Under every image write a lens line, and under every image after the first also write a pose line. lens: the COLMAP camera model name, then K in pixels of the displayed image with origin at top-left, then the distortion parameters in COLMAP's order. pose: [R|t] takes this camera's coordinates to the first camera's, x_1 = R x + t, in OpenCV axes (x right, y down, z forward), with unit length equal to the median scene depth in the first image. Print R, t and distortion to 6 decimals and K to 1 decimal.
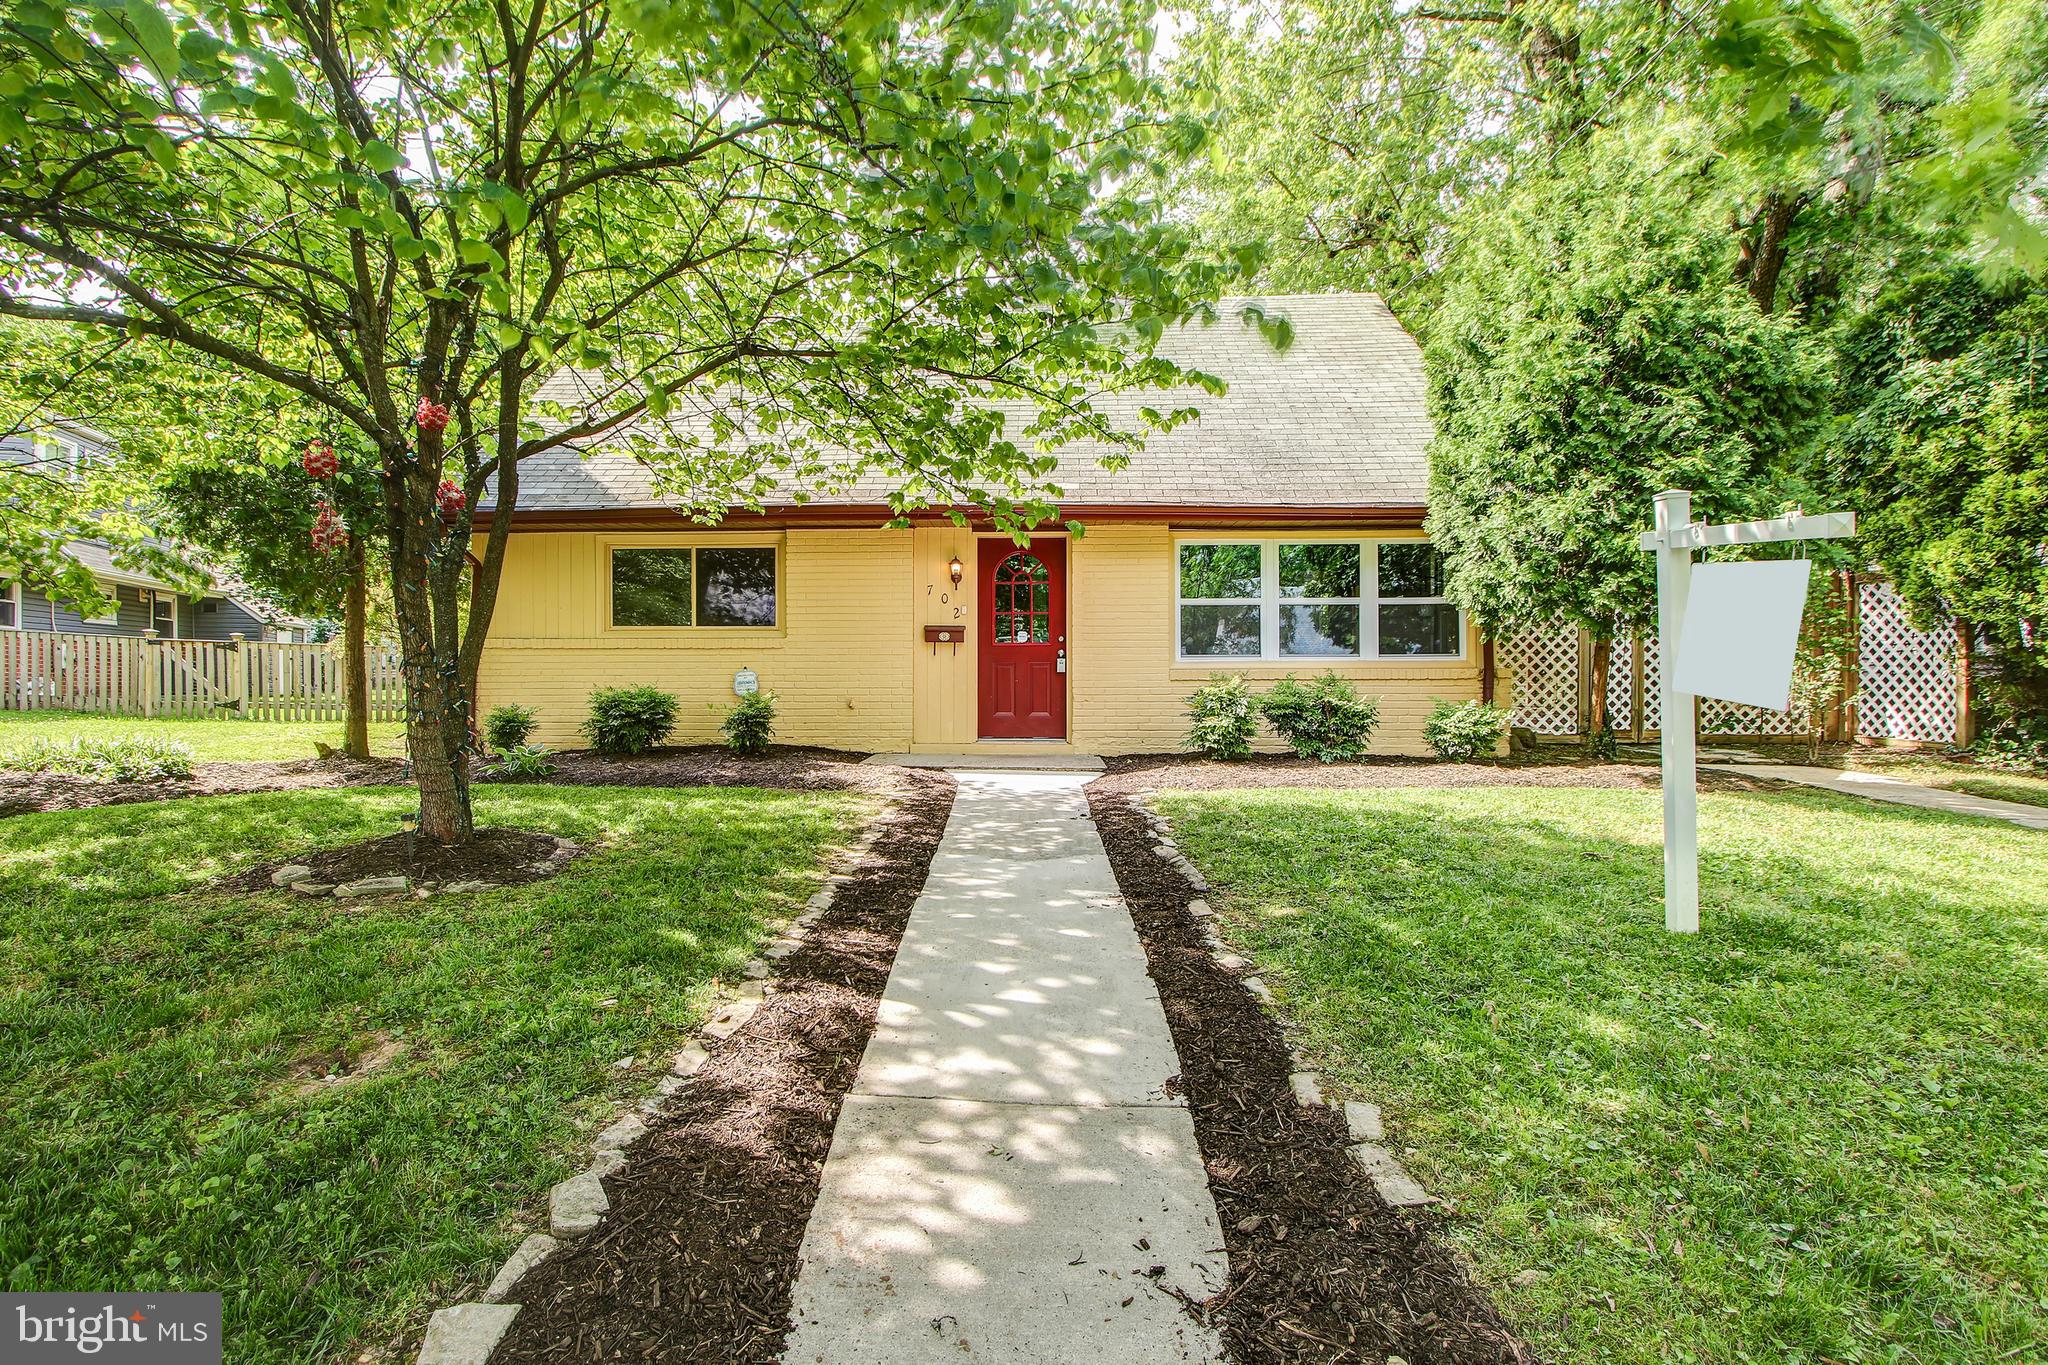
lens RADIAL K [[956.0, 0, 1024.0], [0, 956.0, 682.5], [0, 0, 1]] dist [-0.013003, -0.000013]
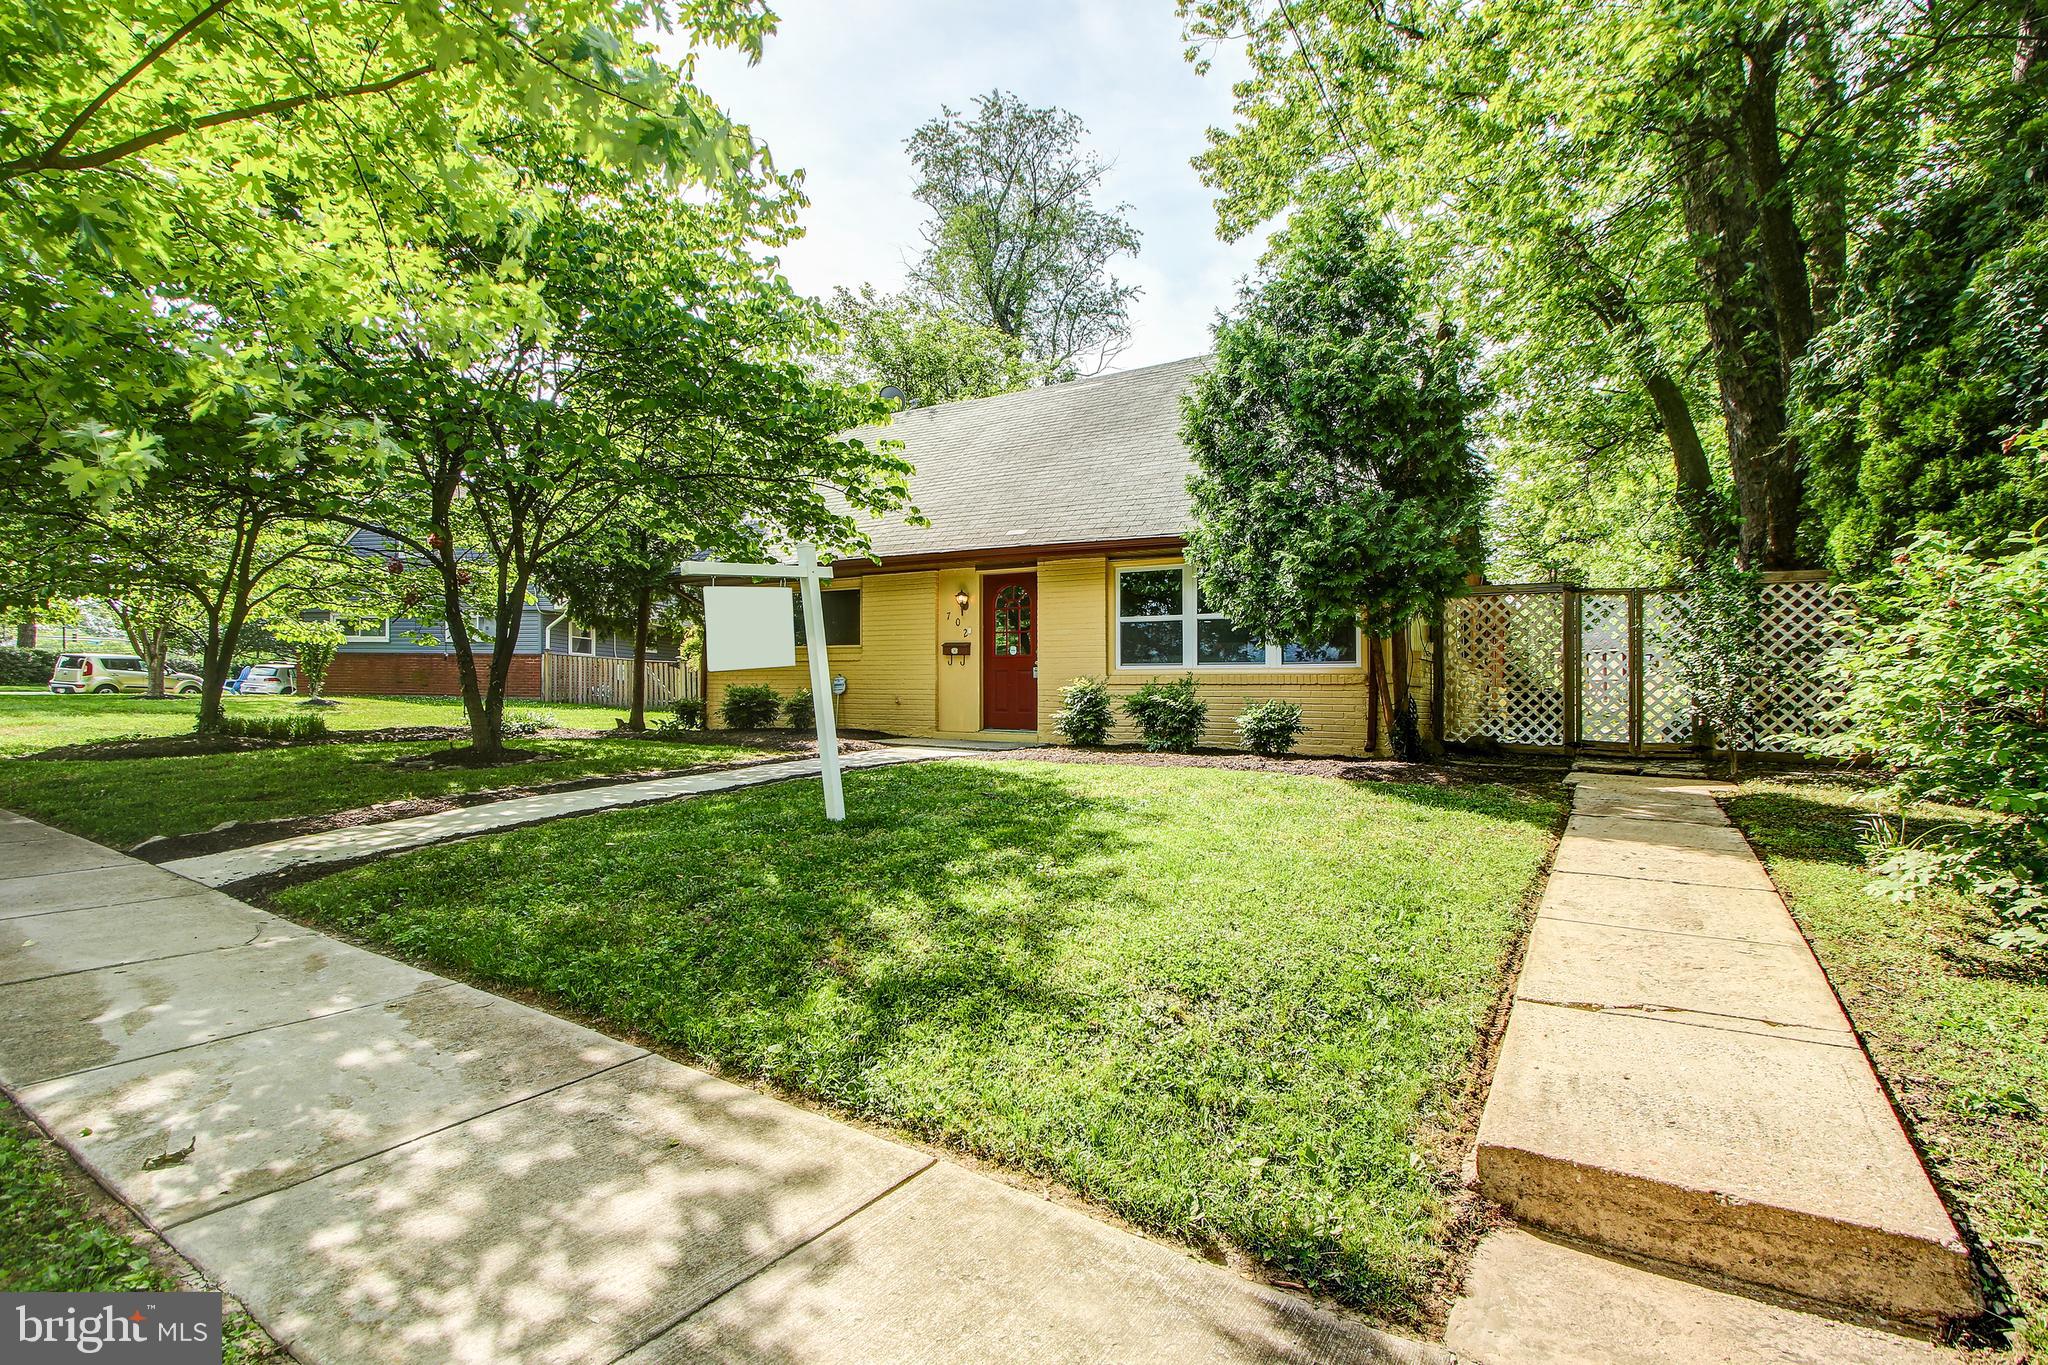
lens RADIAL K [[956.0, 0, 1024.0], [0, 956.0, 682.5], [0, 0, 1]] dist [-0.013003, -0.000013]
pose [[0.893941, 0.004559, -0.448162, 0.585065], [-0.013011, 0.999791, -0.015781, 0.014278], [0.447997, 0.019938, 0.893813, -0.124532]]
